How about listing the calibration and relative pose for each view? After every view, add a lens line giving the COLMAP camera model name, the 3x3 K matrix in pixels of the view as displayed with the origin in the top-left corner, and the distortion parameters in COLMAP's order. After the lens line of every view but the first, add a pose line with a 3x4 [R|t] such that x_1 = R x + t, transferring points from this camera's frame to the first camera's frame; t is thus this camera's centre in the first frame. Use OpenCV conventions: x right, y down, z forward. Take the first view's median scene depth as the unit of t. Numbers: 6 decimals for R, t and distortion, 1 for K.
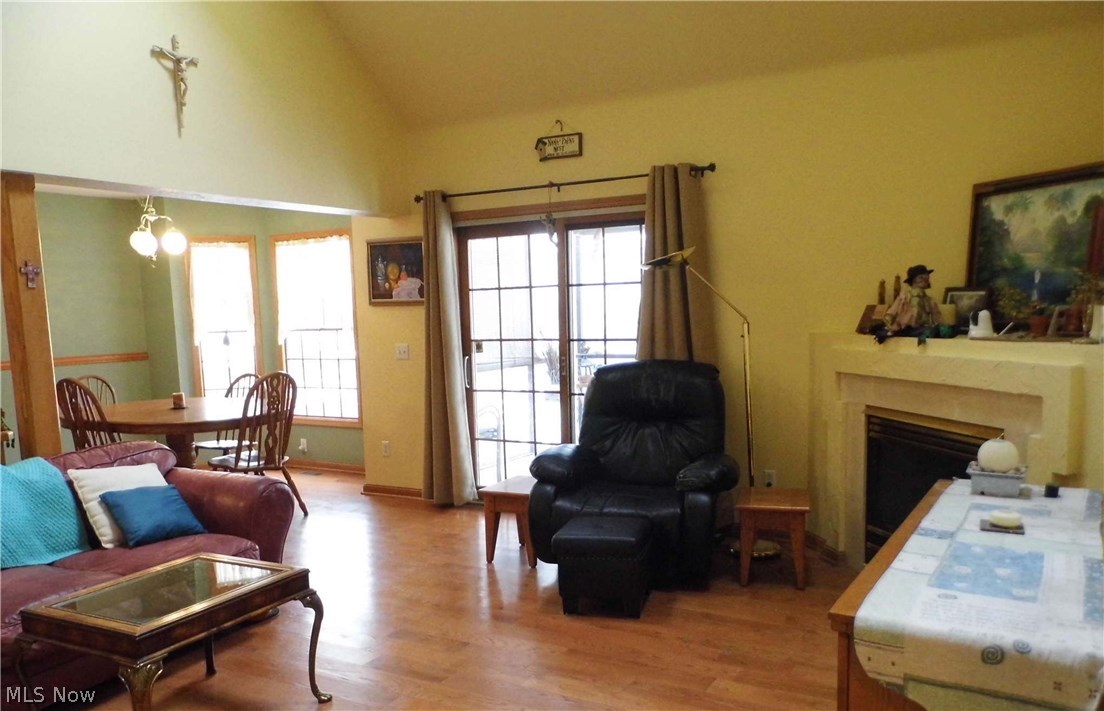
lens RADIAL K [[847.9, 0, 551.4], [0, 847.9, 354.7], [0, 0, 1]] dist [0.031557, 0.004221]
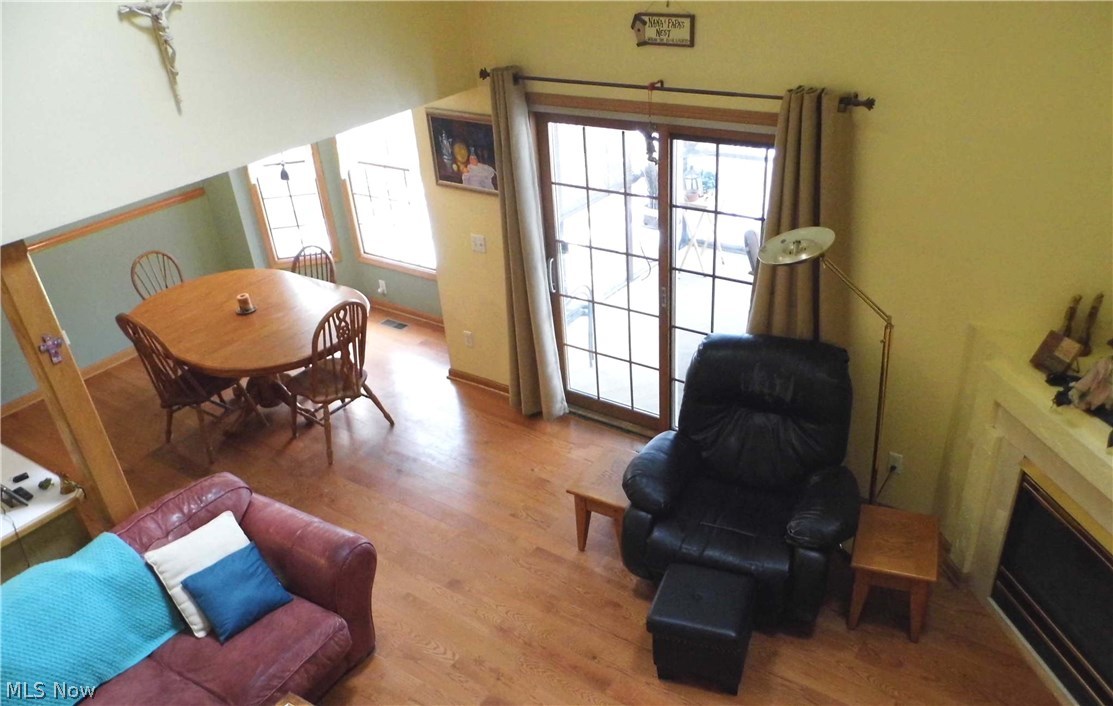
lens RADIAL K [[870.6, 0, 557.9], [0, 870.6, 354.8], [0, 0, 1]] dist [0.013664, 0.015634]
pose [[0.994815, 0.012102, -0.100975, -0.002375], [0.033146, 0.900090, 0.434442, -0.325098], [0.096145, -0.435536, 0.895022, 0.175326]]
